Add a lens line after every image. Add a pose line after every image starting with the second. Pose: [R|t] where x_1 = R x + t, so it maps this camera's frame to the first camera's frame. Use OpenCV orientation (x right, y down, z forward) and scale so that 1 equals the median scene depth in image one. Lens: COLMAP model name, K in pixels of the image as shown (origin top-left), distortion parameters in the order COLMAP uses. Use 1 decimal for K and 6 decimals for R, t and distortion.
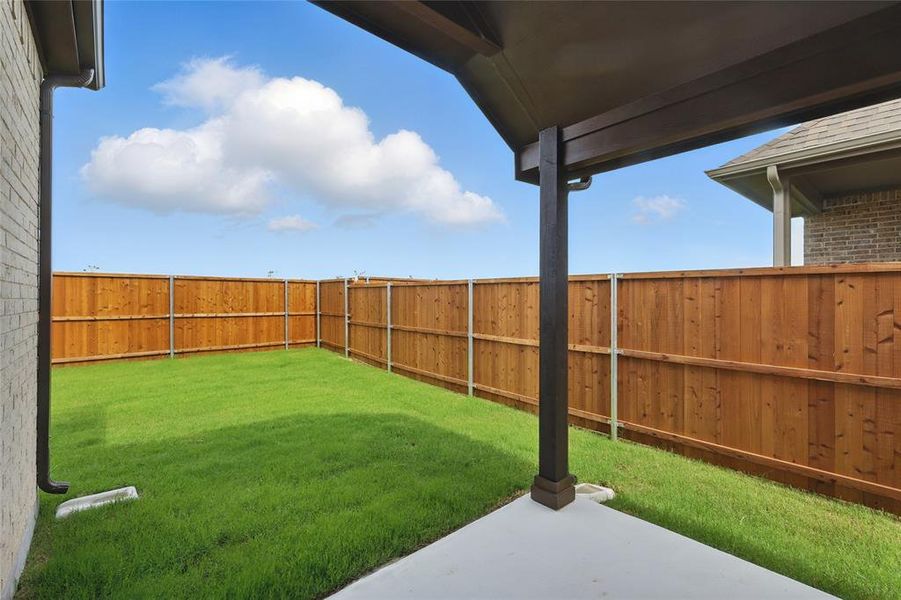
lens RADIAL K [[399.0, 0, 449.5], [0, 399.0, 298.4], [0, 0, 1]] dist [0.001173, 0.000680]
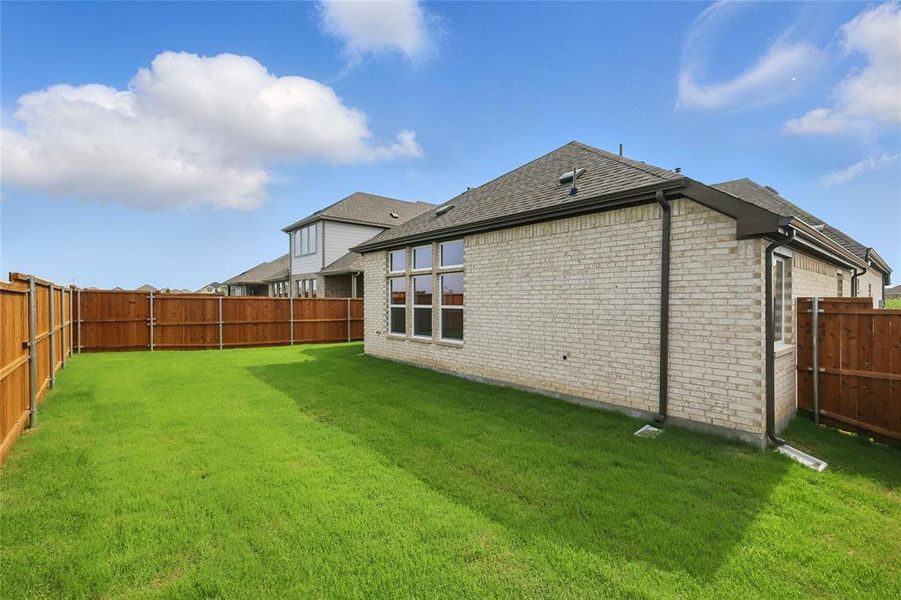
lens RADIAL K [[403.8, 0, 450.2], [0, 403.8, 298.5], [0, 0, 1]] dist [-0.015156, 0.000029]
pose [[0.006258, -0.005972, 0.999963, -2.081287], [-0.003351, 0.999976, 0.005993, -0.050256], [-0.999975, -0.003389, 0.006238, 0.045715]]
